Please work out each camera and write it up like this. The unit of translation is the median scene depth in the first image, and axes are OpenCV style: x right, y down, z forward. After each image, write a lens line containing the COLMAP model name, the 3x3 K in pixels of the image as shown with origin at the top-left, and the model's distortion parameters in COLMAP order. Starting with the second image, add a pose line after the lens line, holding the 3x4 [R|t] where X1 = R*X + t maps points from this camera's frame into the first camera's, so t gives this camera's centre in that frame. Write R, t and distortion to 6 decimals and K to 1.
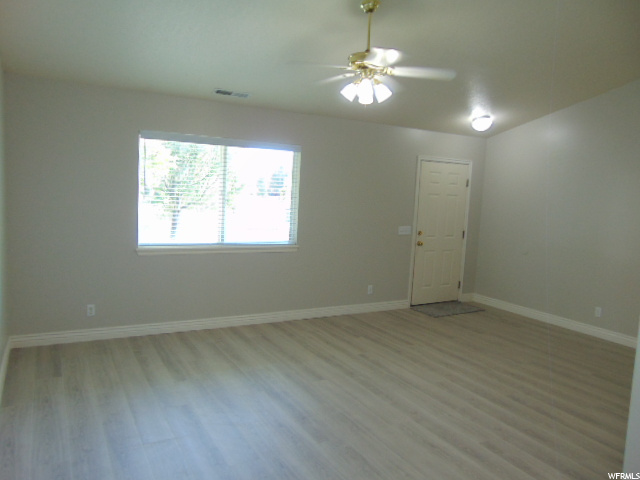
lens RADIAL K [[485.6, 0, 320.0], [0, 485.6, 240.0], [0, 0, 1]] dist [0.001359, -0.000296]
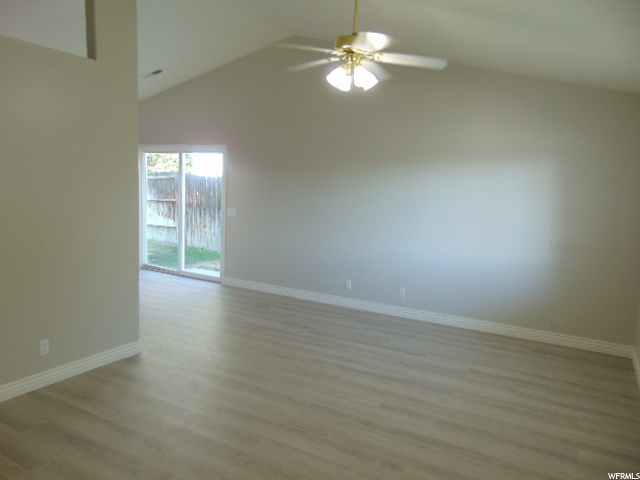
lens RADIAL K [[485.6, 0, 320.0], [0, 485.6, 240.0], [0, 0, 1]] dist [0.001359, -0.000296]
pose [[-0.856265, -0.012747, -0.516379, 0.521792], [-0.133022, 0.971419, 0.196599, -0.150959], [0.499114, 0.237031, -0.833488, 1.510842]]
